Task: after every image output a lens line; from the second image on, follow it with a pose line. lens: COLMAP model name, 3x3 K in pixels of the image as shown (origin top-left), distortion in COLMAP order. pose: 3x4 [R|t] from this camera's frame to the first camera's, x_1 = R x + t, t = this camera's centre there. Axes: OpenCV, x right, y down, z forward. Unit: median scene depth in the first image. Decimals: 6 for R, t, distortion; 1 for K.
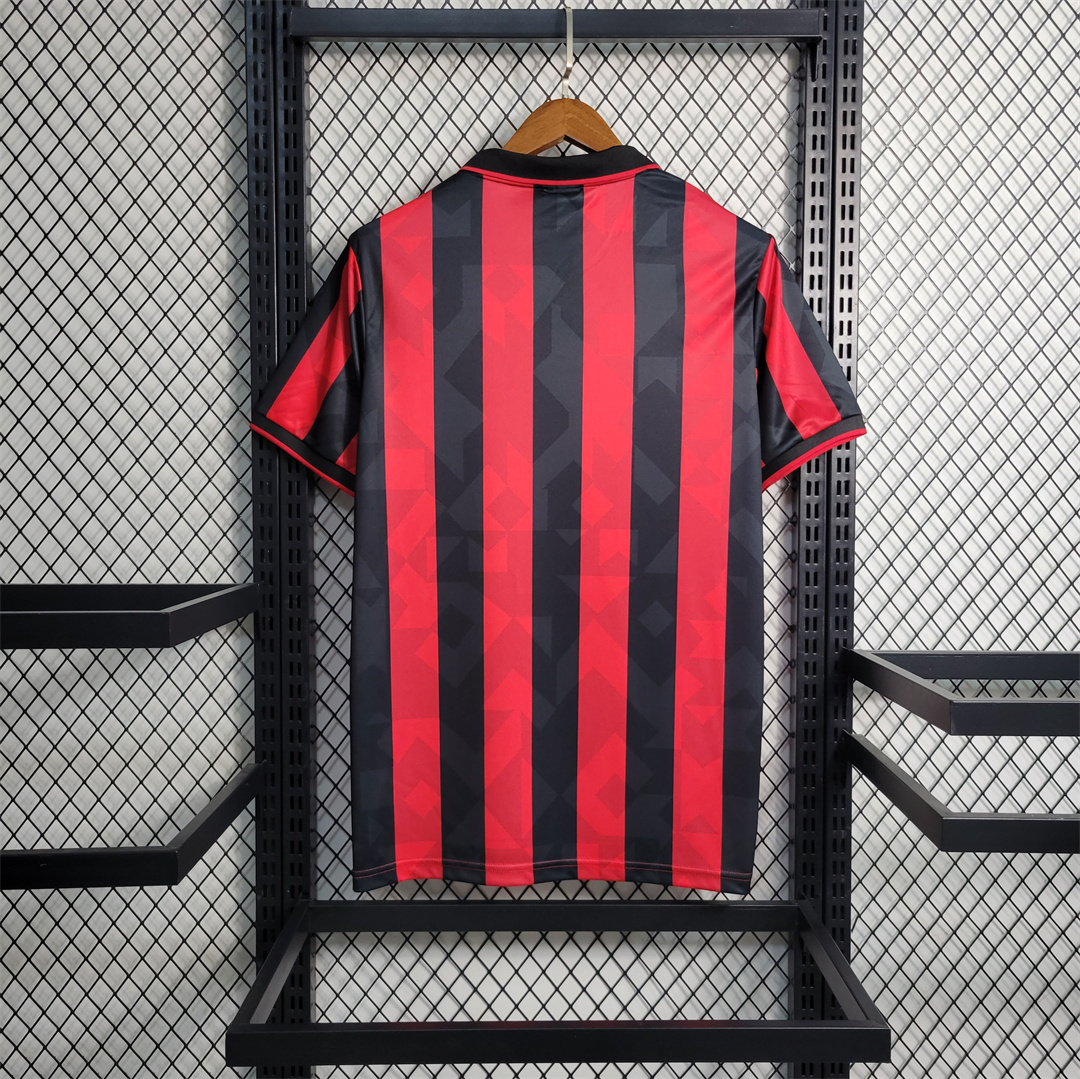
lens RADIAL K [[1064.3, 0, 540.0], [0, 1064.3, 539.5], [0, 0, 1]] dist [0.001087, 0.017731]
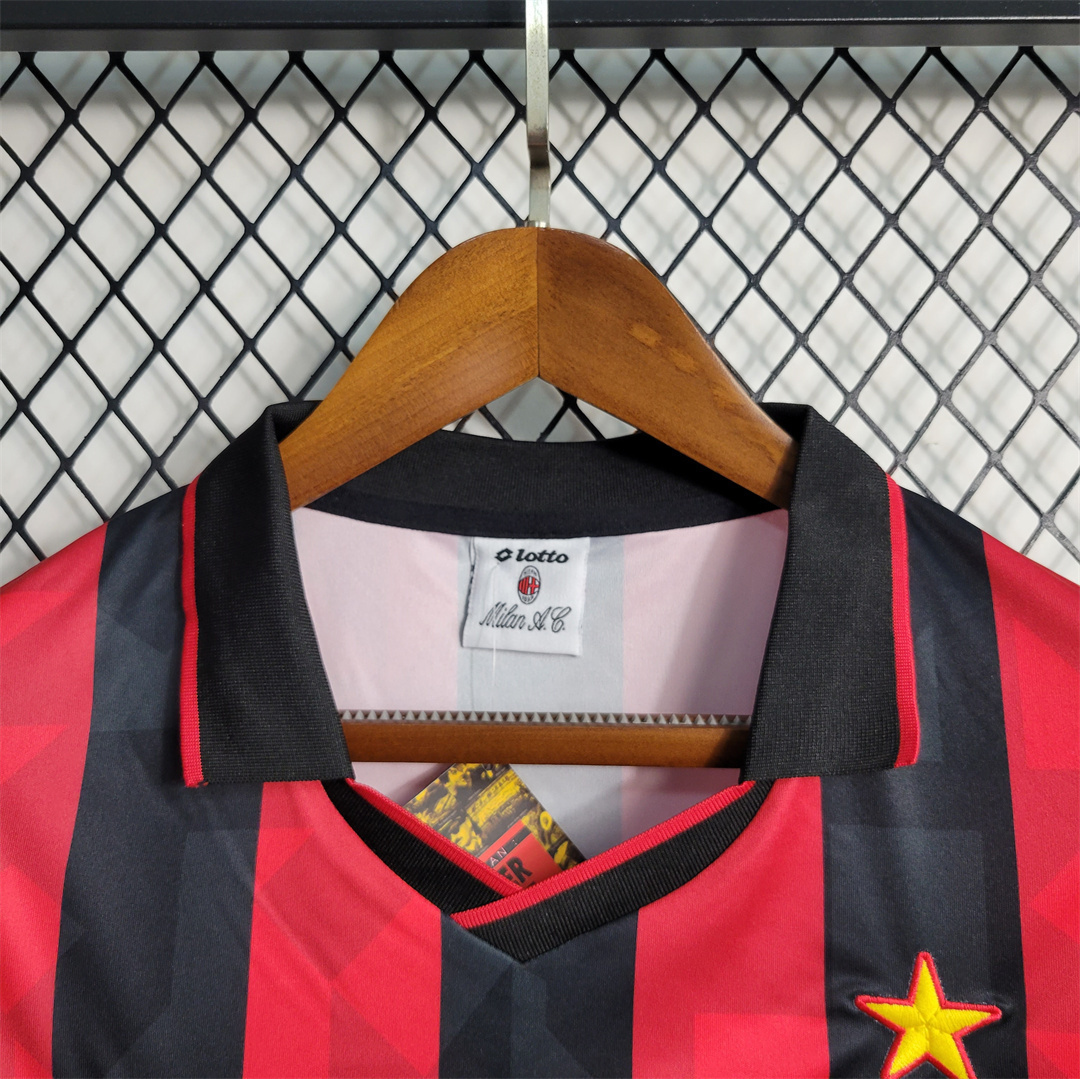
lens RADIAL K [[1064.3, 0, 540.0], [0, 1064.3, 539.5], [0, 0, 1]] dist [0.001087, 0.017731]
pose [[0.999893, -0.003614, -0.014149, 0.017378], [0.001675, 0.990885, -0.134697, -0.282655], [0.014507, 0.134659, 0.990786, 0.705433]]
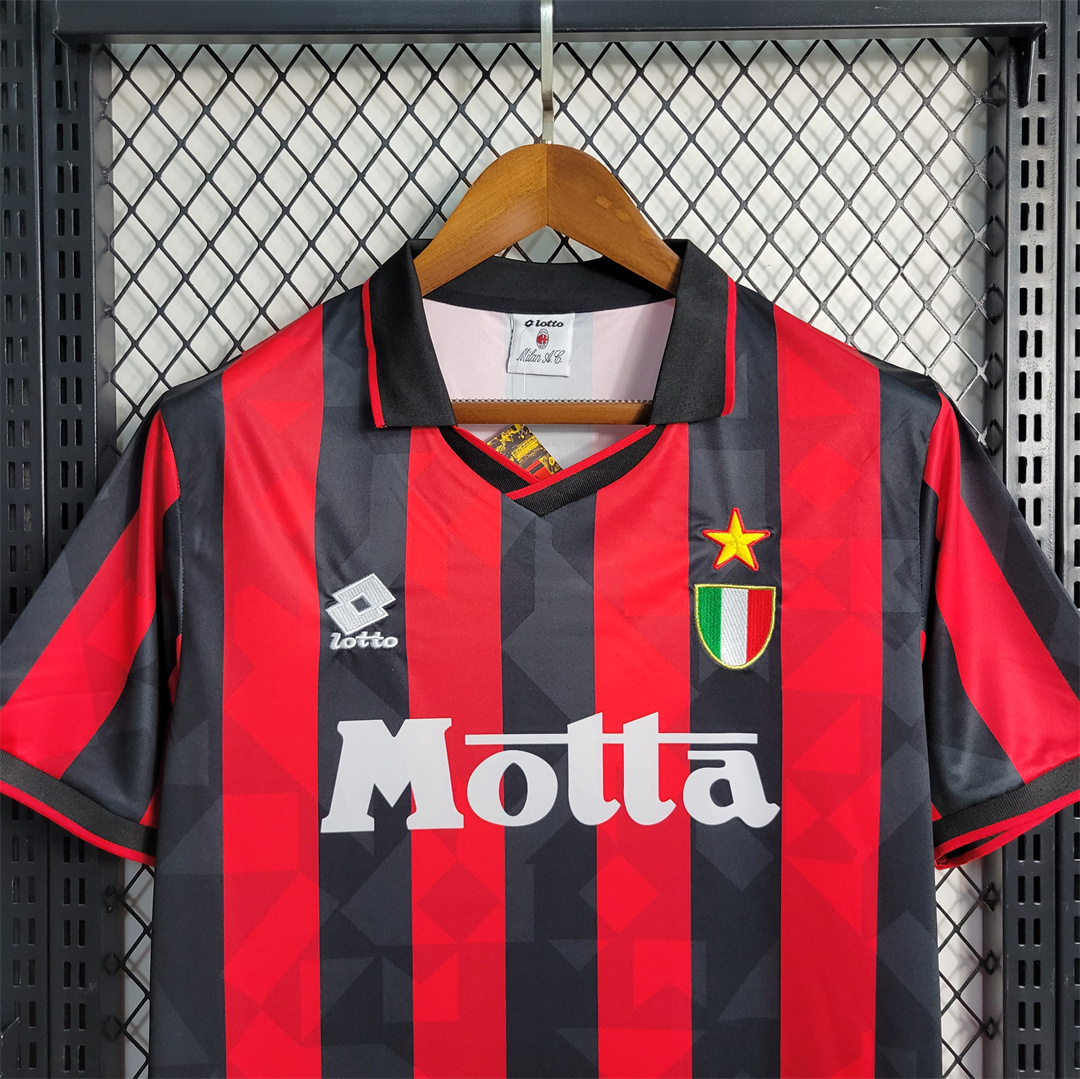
lens RADIAL K [[1064.3, 0, 540.0], [0, 1064.3, 539.5], [0, 0, 1]] dist [0.001087, 0.017731]
pose [[0.999898, -0.004400, -0.013617, 0.015926], [0.003914, 0.999362, -0.035501, -0.187278], [0.013765, 0.035444, 0.999277, 0.452011]]
